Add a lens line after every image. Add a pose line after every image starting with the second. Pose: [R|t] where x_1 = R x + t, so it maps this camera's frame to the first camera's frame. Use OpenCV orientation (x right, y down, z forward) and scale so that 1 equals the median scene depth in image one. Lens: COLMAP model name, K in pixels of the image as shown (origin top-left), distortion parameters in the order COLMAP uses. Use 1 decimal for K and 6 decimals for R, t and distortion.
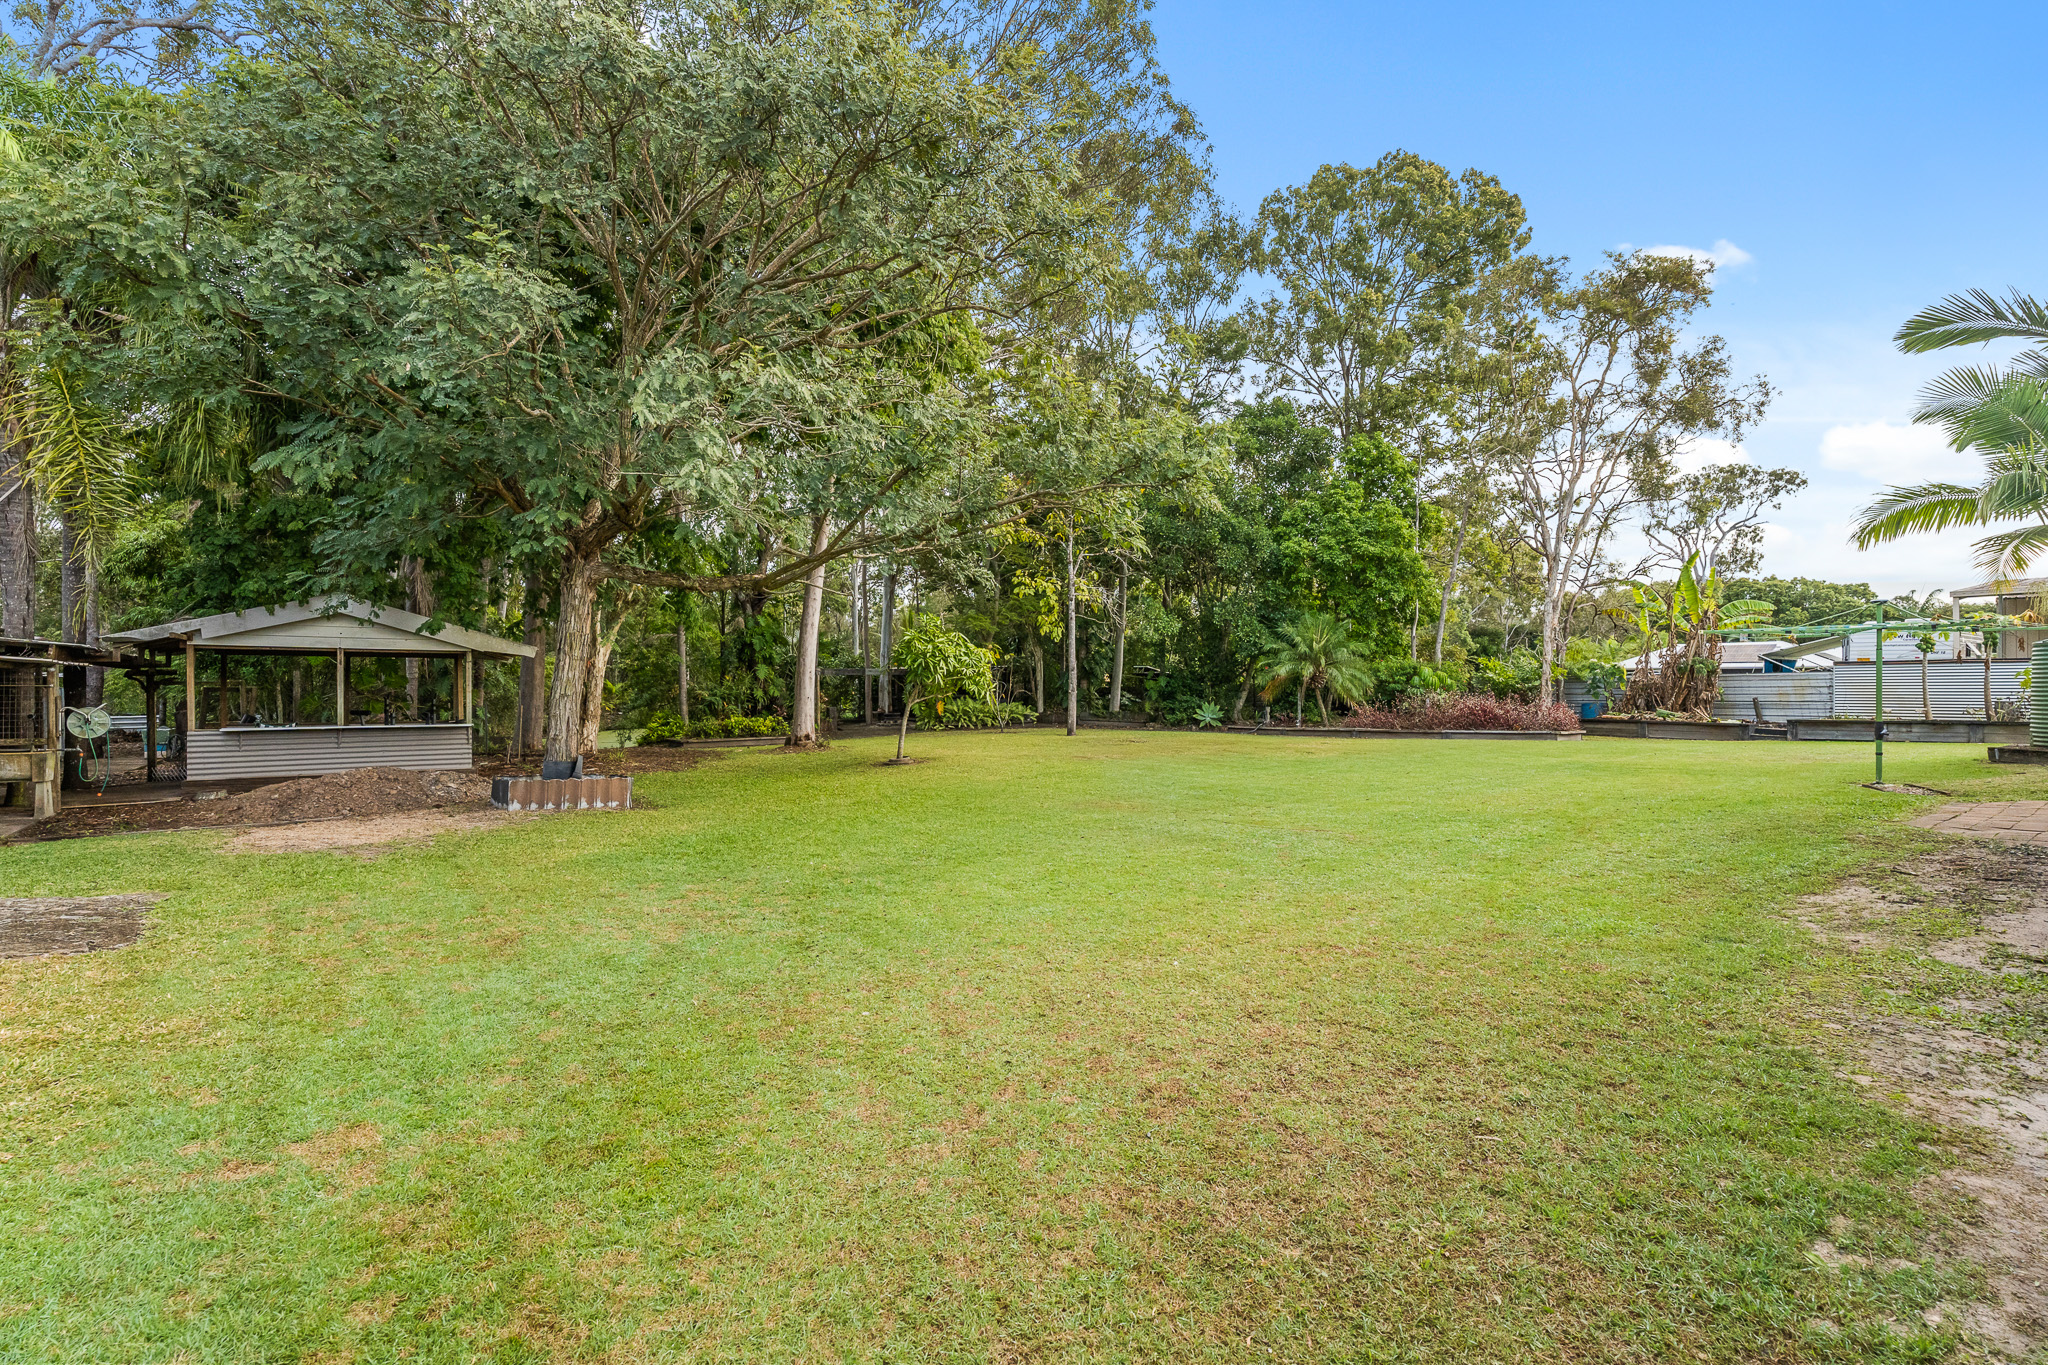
lens RADIAL K [[914.8, 0, 1035.7], [0, 914.8, 677.2], [0, 0, 1]] dist [0.002706, -0.001114]
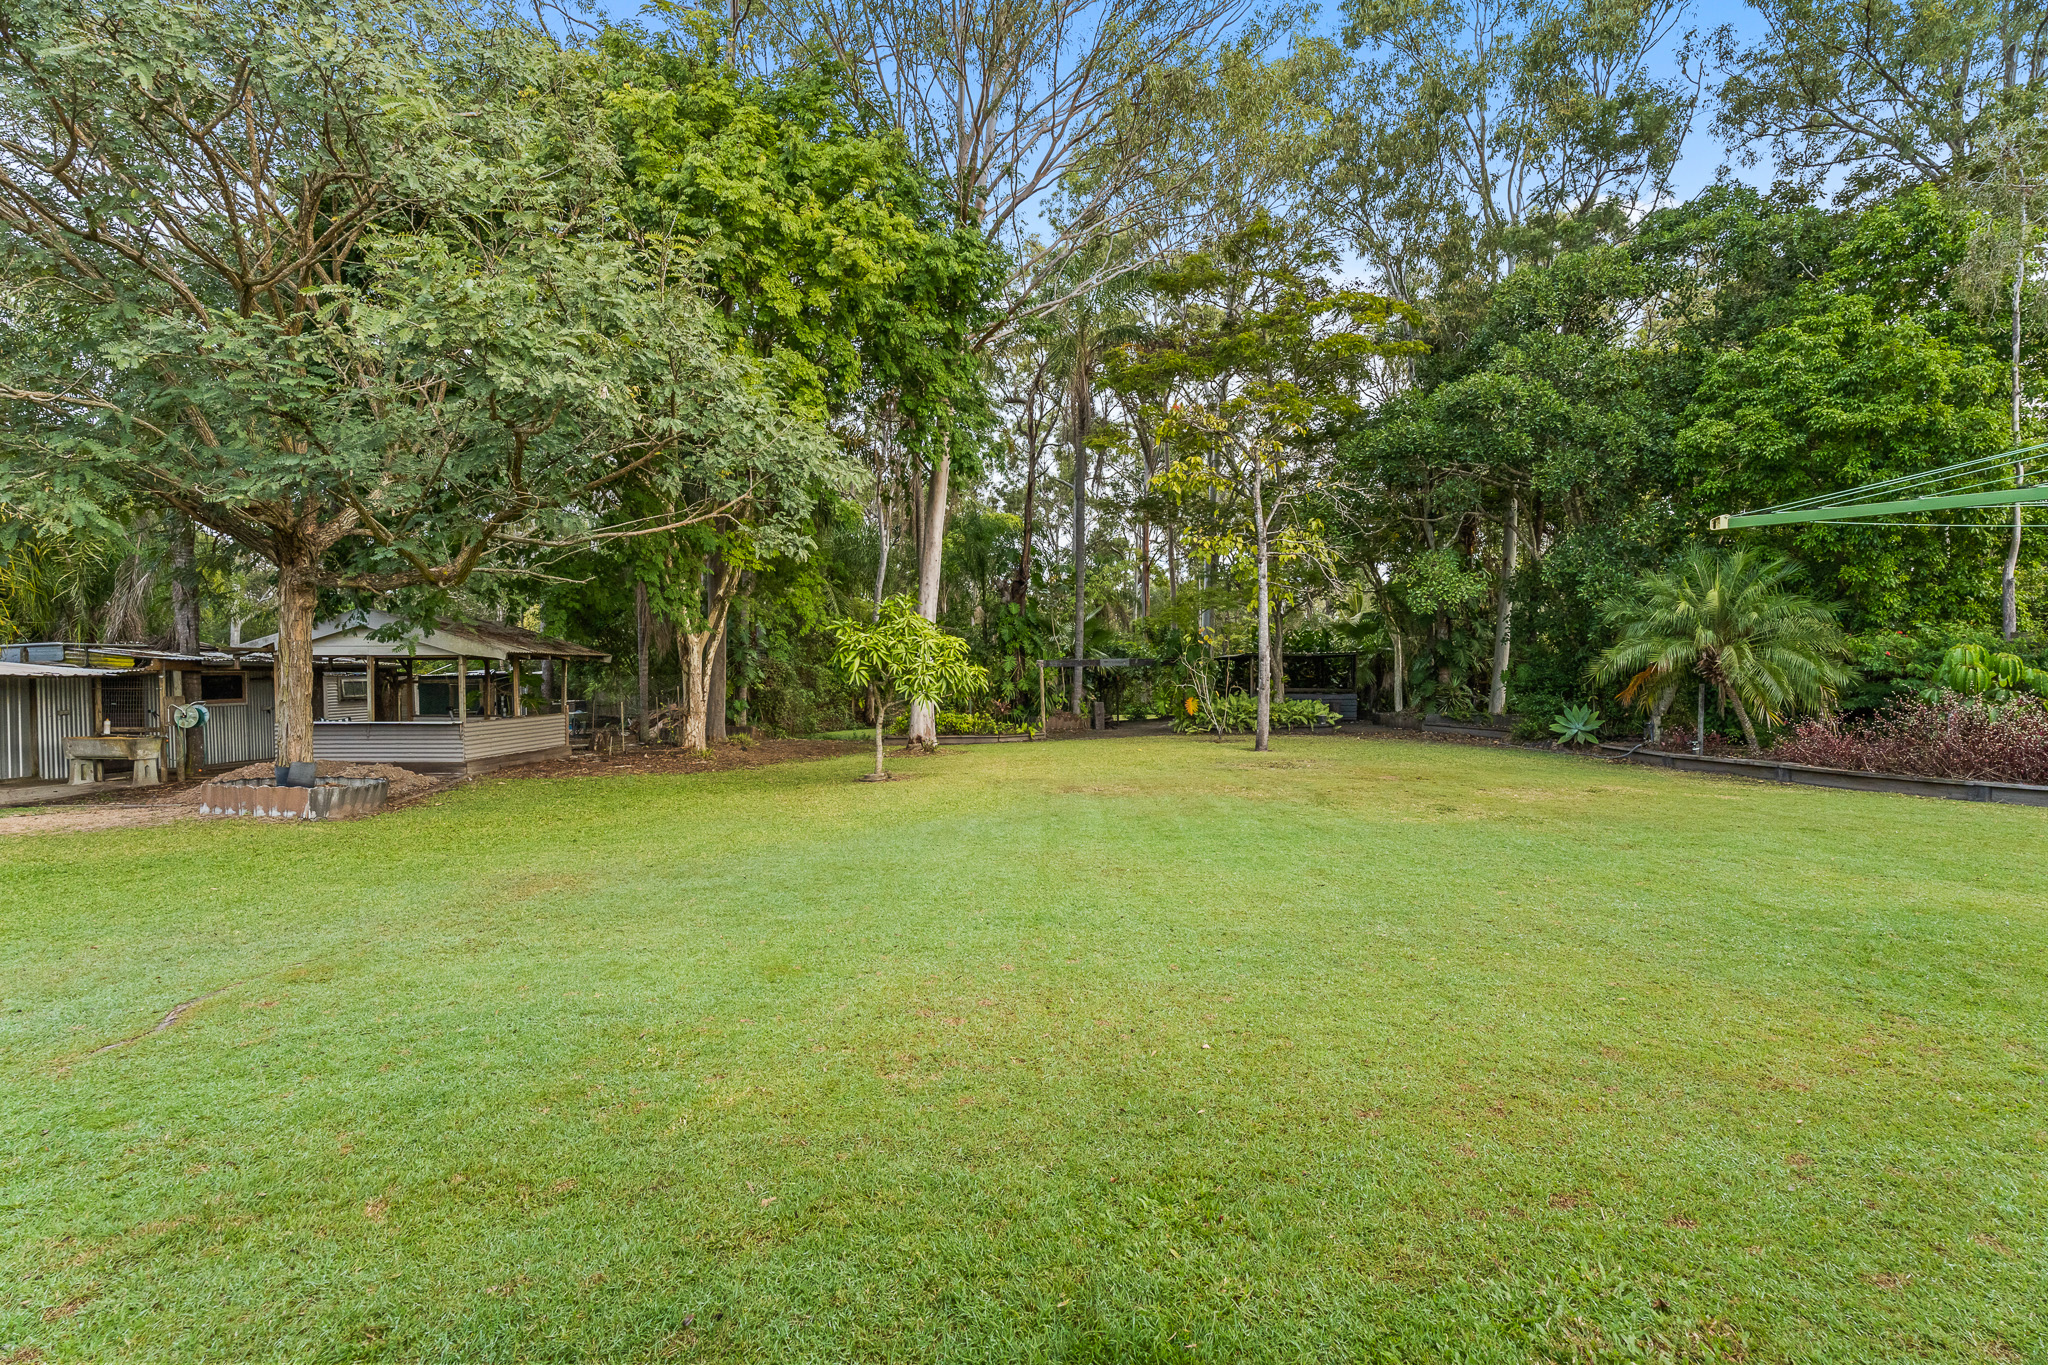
lens RADIAL K [[914.8, 0, 1020.0], [0, 914.8, 684.7], [0, 0, 1]] dist [0.002706, -0.001114]
pose [[0.779908, 0.006183, -0.625864, 0.616363], [0.011044, 0.999660, 0.023637, -0.013098], [0.625797, -0.025347, 0.779574, 0.571964]]
